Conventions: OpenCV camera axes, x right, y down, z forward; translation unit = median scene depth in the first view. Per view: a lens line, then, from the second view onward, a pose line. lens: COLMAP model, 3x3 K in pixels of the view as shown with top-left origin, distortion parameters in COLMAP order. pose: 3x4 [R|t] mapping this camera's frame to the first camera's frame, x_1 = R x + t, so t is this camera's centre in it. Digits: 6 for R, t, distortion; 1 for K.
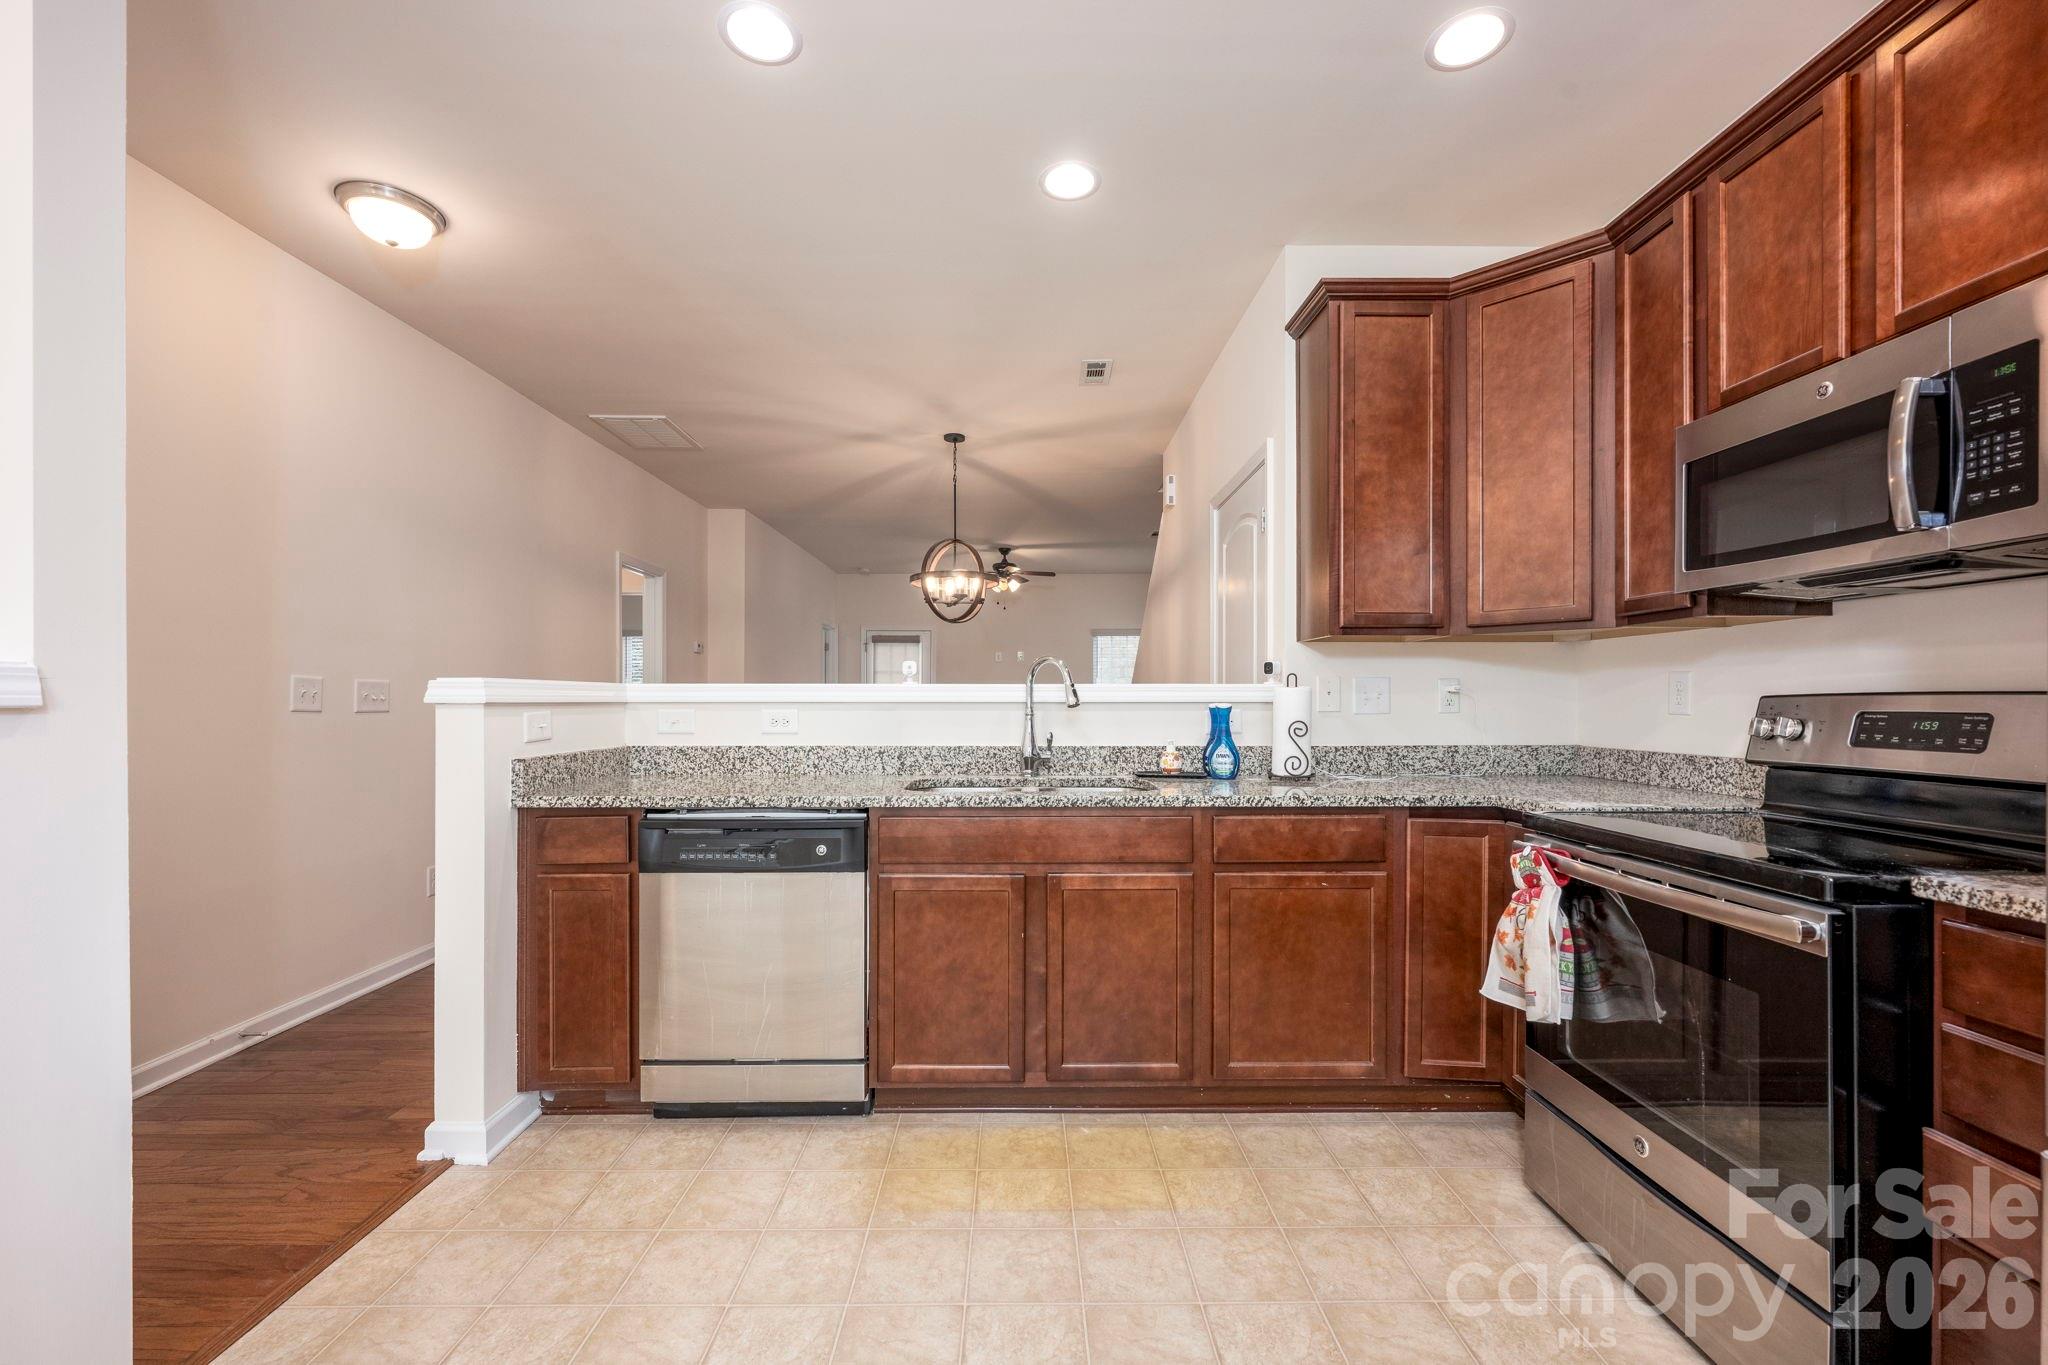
lens RADIAL K [[826.5, 0, 1024.4], [0, 826.5, 701.1], [0, 0, 1]] dist [0.000247, 0.000351]
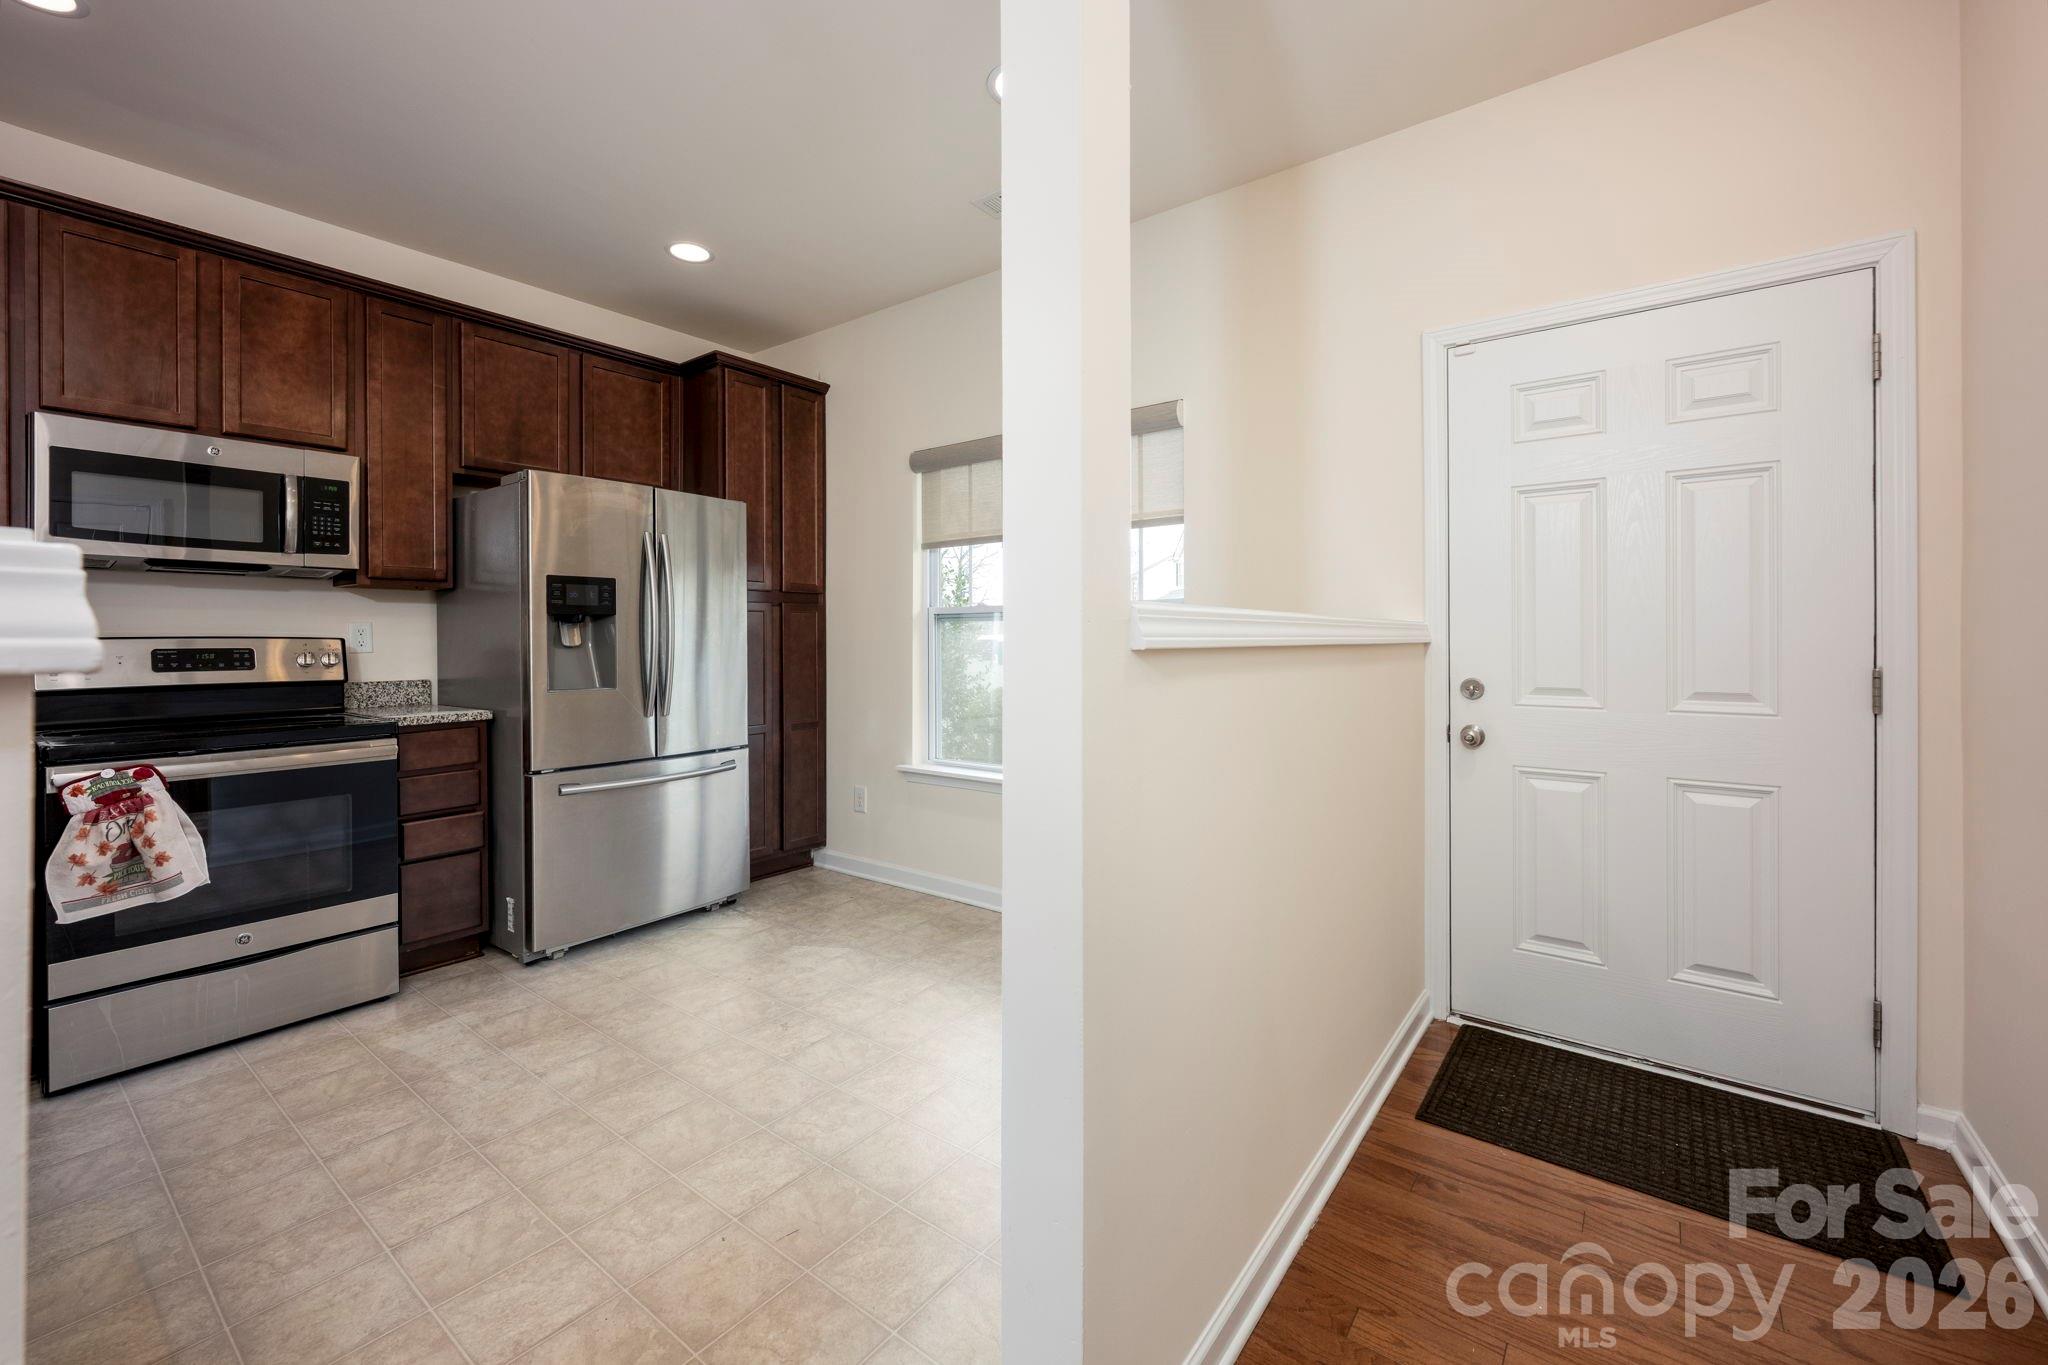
lens RADIAL K [[838.6, 0, 1024.2], [0, 838.6, 640.2], [0, 0, 1]] dist [-0.000124, -0.000026]
pose [[-0.791921, -0.000322, 0.610624, -0.919901], [0.003331, 0.999983, 0.004846, -0.004824], [-0.610615, 0.005872, -0.791906, 0.944771]]
